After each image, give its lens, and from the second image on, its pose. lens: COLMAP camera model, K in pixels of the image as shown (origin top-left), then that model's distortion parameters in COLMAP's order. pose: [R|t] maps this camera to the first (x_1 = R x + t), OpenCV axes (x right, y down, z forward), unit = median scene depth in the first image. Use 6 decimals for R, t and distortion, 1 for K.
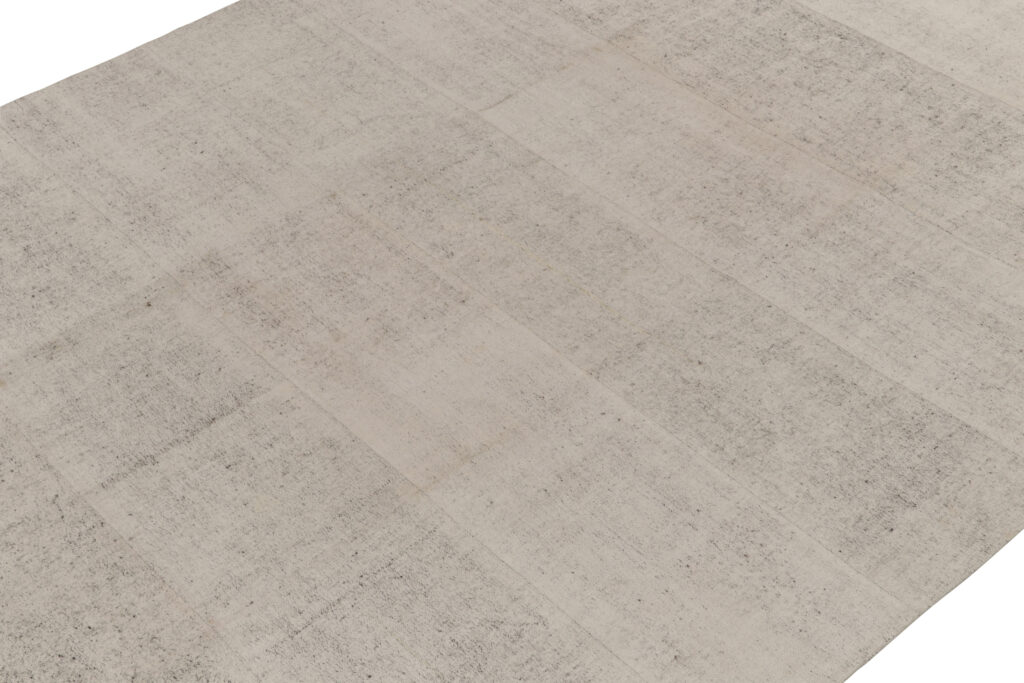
lens RADIAL K [[1579.8, 0, 514.3], [0, 1579.8, 352.8], [0, 0, 1]] dist [0.047006, 0.632388]
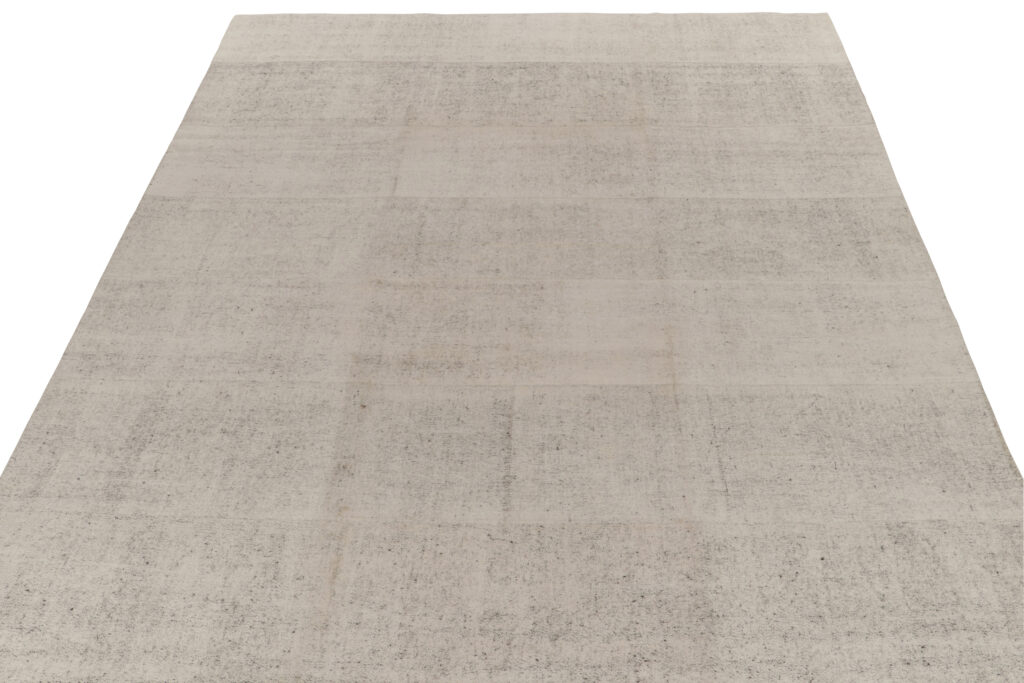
lens RADIAL K [[1025.4, 0, 512.0], [0, 1025.4, 341.5], [0, 0, 1]] dist [-0.074034, 0.169299]
pose [[0.694365, -0.479084, 0.536968, -0.568781], [0.489168, 0.861507, 0.136085, -0.129707], [-0.527798, 0.168175, 0.832554, 0.252852]]
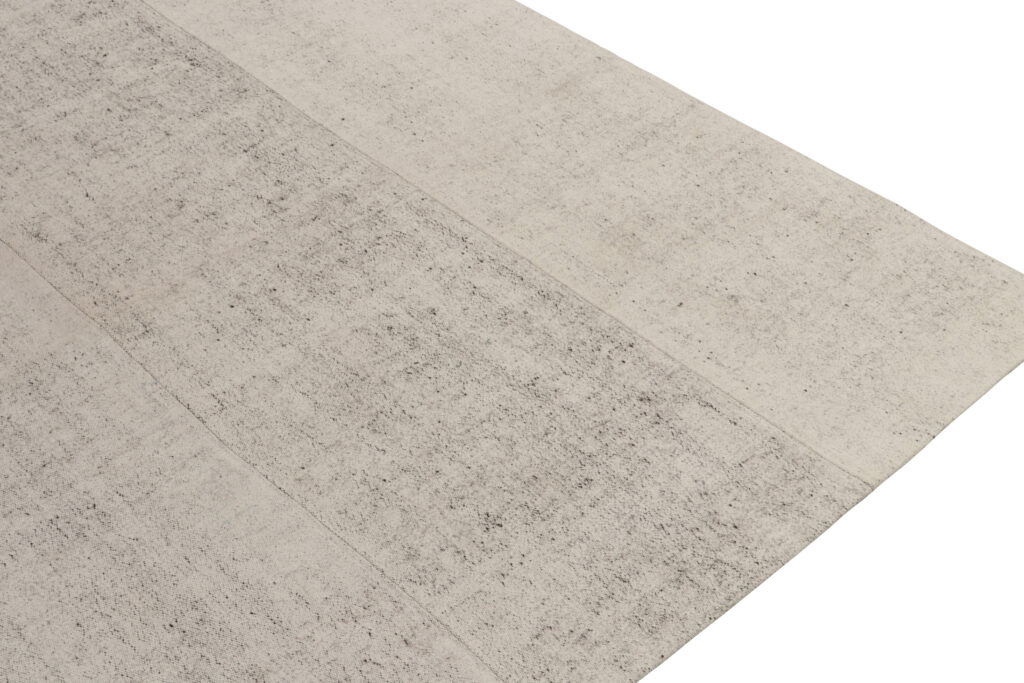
lens RADIAL K [[1579.8, 0, 514.3], [0, 1579.8, 352.8], [0, 0, 1]] dist [0.047006, 0.632388]
pose [[0.998891, -0.000210, 0.047077, 0.358525], [0.001927, 0.999334, -0.036436, -0.079883], [-0.047038, 0.036486, 0.998227, 0.478703]]
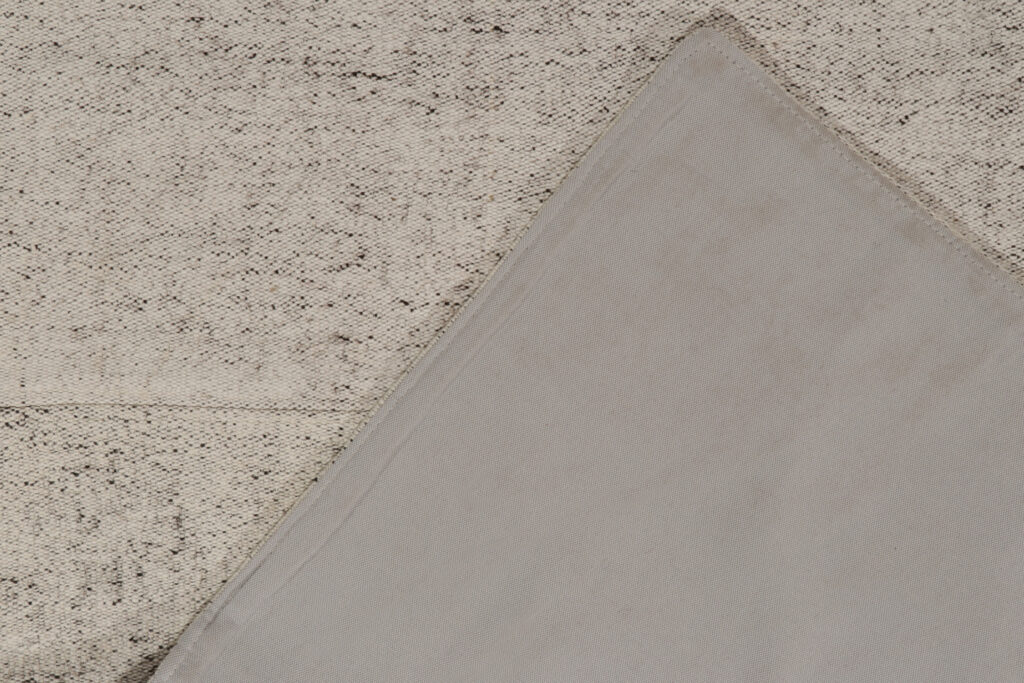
lens RADIAL K [[1579.8, 0, 514.3], [0, 1579.8, 352.8], [0, 0, 1]] dist [0.047006, 0.632388]
pose [[-0.672483, 0.738741, 0.045040, 0.321279], [-0.509691, -0.506383, 0.695551, -0.199535], [0.536639, 0.444790, 0.717064, 0.780986]]
